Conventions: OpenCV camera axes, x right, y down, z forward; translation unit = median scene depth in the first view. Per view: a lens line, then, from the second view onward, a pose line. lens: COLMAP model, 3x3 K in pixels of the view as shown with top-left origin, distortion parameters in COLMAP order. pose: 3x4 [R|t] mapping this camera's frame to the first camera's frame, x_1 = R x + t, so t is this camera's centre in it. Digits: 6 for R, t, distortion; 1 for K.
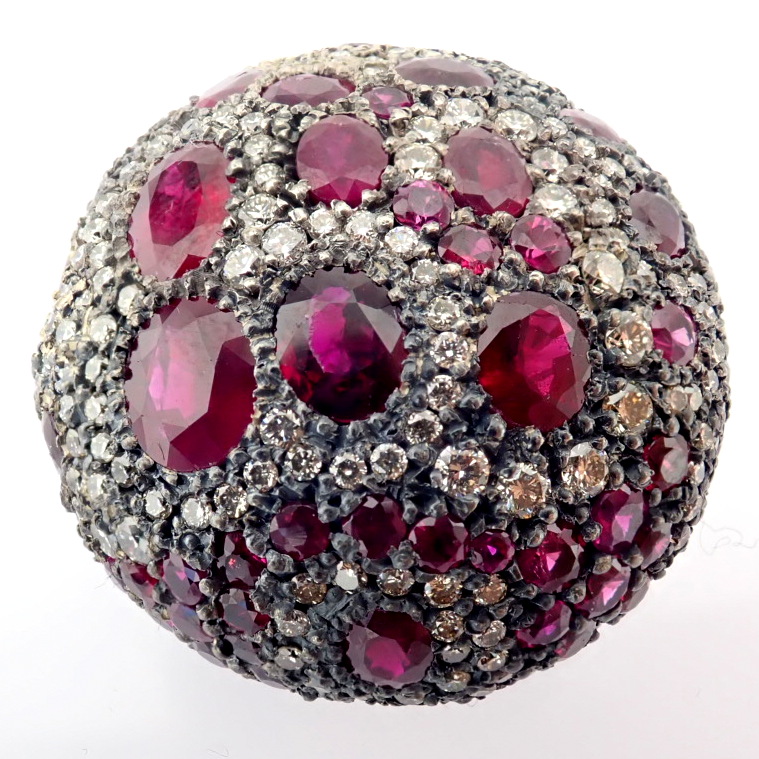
lens RADIAL K [[1529.7, 0, 351.8], [0, 1529.7, 395.4], [0, 0, 1]] dist [-0.011587, 0.000000]
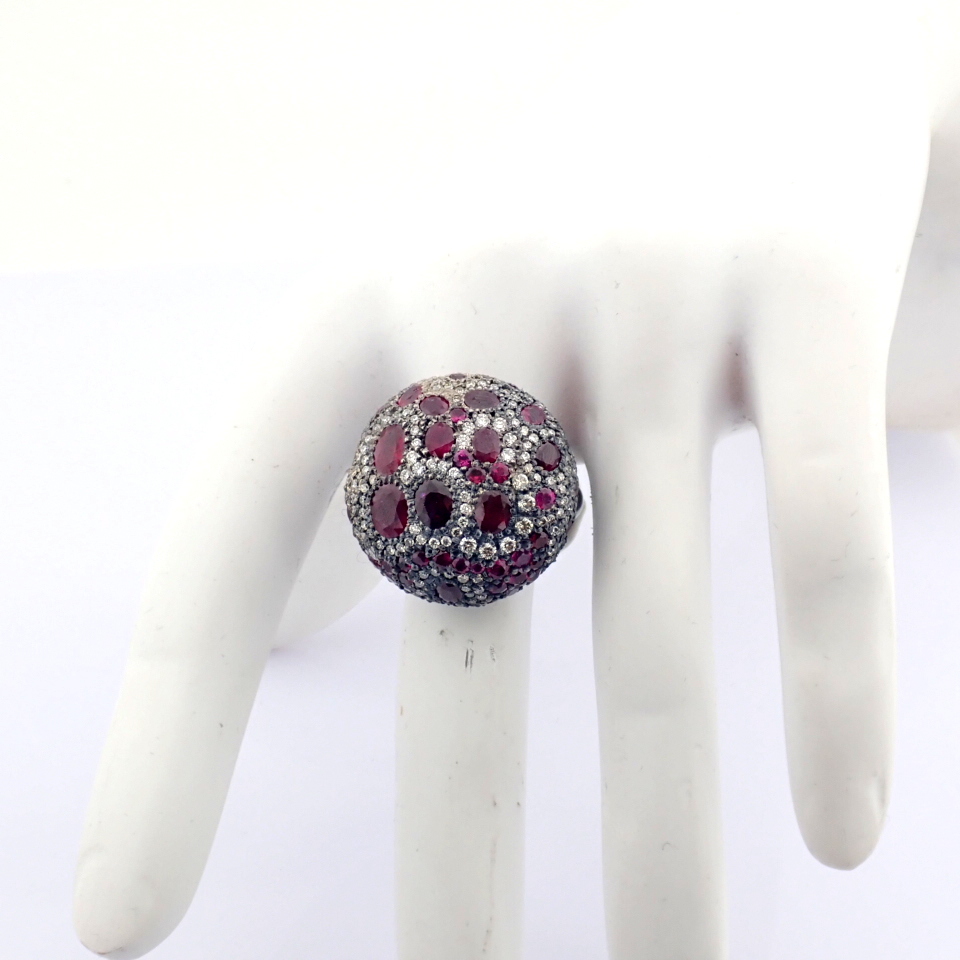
lens RADIAL K [[1650.7, 0, 482.3], [0, 1650.7, 480.6], [0, 0, 1]] dist [0.007812, 0.000000]
pose [[0.986886, 0.057289, -0.150907, 0.604793], [-0.019268, 0.970024, 0.242246, -0.909917], [0.160262, -0.236162, 0.958407, -2.281253]]
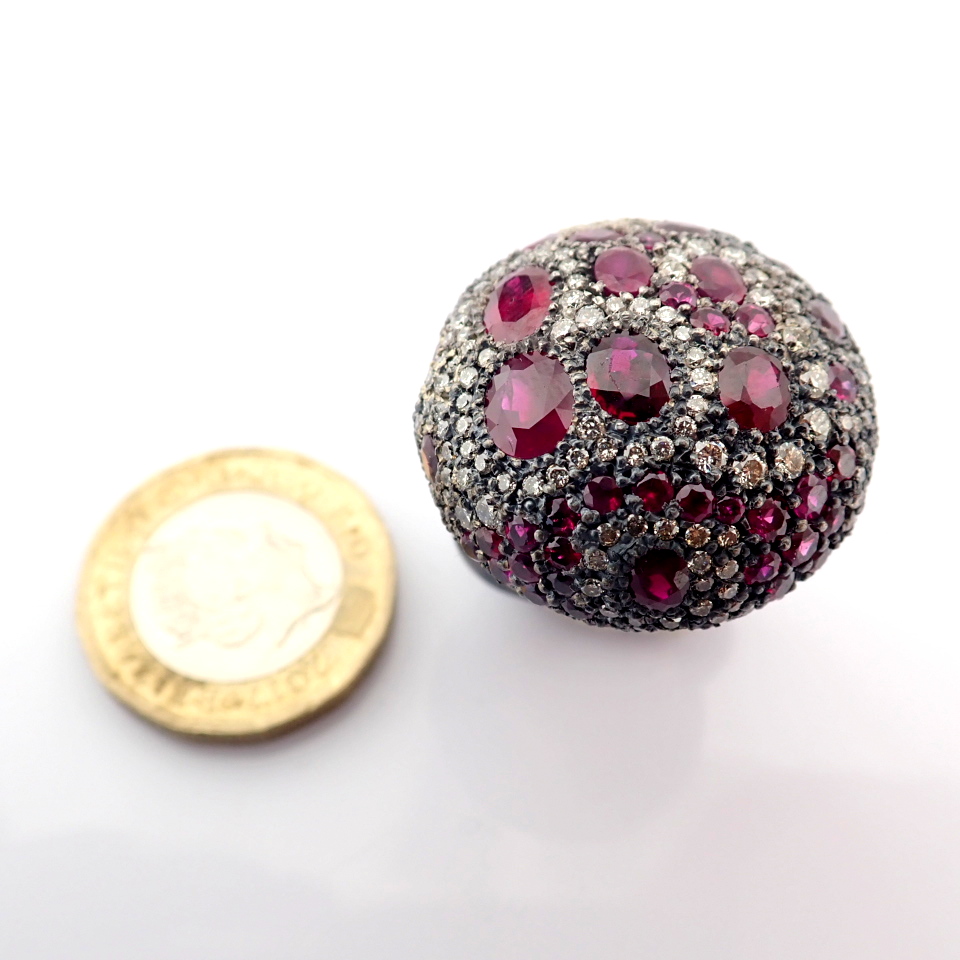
lens RADIAL K [[1174.0, 0, 480.3], [0, 1174.0, 477.3], [0, 0, 1]] dist [-0.022259, 0.000000]
pose [[0.999329, 0.009164, -0.035474, -0.110561], [-0.014105, 0.989820, -0.141627, 0.229417], [0.033815, 0.142033, 0.989284, -0.157766]]
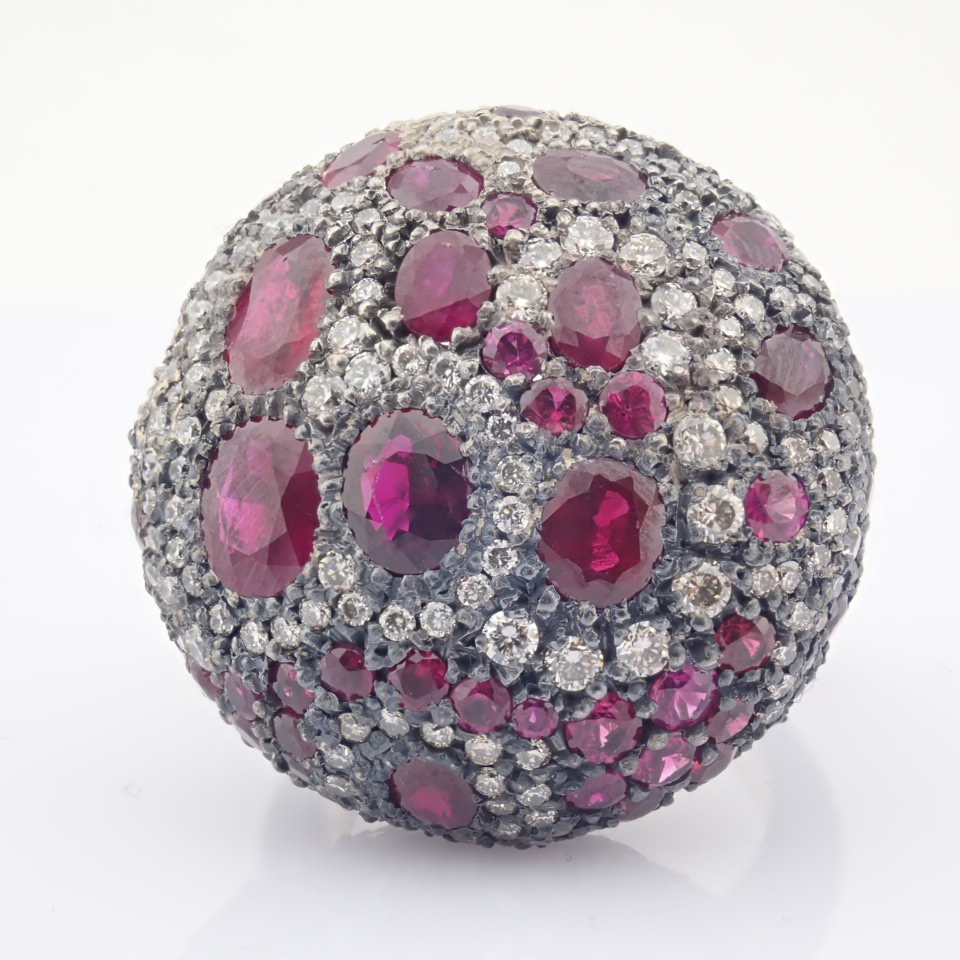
lens RADIAL K [[2618.5, 0, 479.0], [0, 2618.5, 479.8], [0, 0, 1]] dist [-0.250667, 0.000000]
pose [[0.977520, 0.124321, -0.170292, 0.311958], [-0.093924, 0.979864, 0.176198, -0.330303], [0.188768, -0.156243, 0.969513, -0.595140]]
